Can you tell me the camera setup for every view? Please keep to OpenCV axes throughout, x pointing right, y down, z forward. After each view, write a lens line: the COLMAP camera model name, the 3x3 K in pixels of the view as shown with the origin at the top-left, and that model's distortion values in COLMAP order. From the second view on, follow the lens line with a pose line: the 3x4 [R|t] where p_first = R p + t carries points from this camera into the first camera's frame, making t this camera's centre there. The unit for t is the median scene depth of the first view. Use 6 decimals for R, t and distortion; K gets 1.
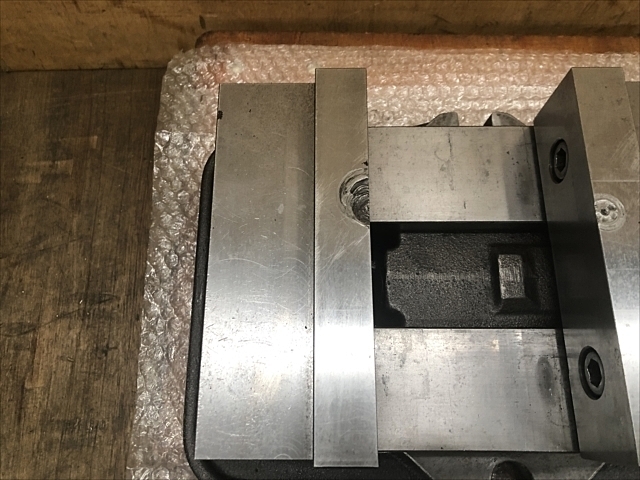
lens RADIAL K [[537.9, 0, 319.5], [0, 537.9, 238.5], [0, 0, 1]] dist [0.006856, 0.002566]
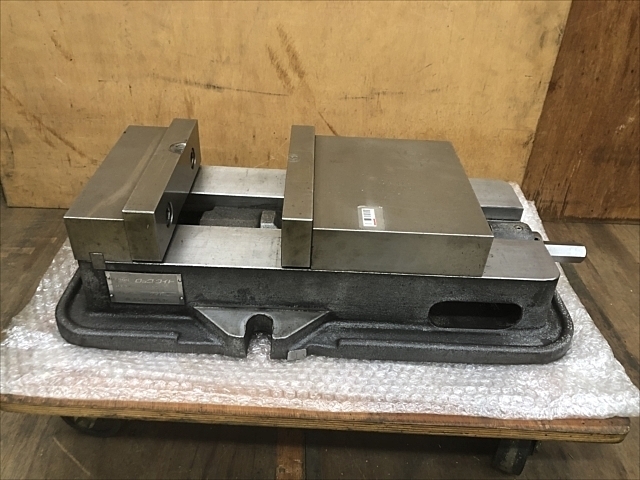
lens RADIAL K [[536.9, 0, 320.0], [0, 536.9, 240.0], [0, 0, 1]] dist [0.045323, -0.046499]
pose [[0.998189, 0.053026, 0.028411, 0.367528], [-0.025933, 0.805440, -0.592110, 0.915961], [-0.054281, 0.590301, 0.805356, -0.331633]]
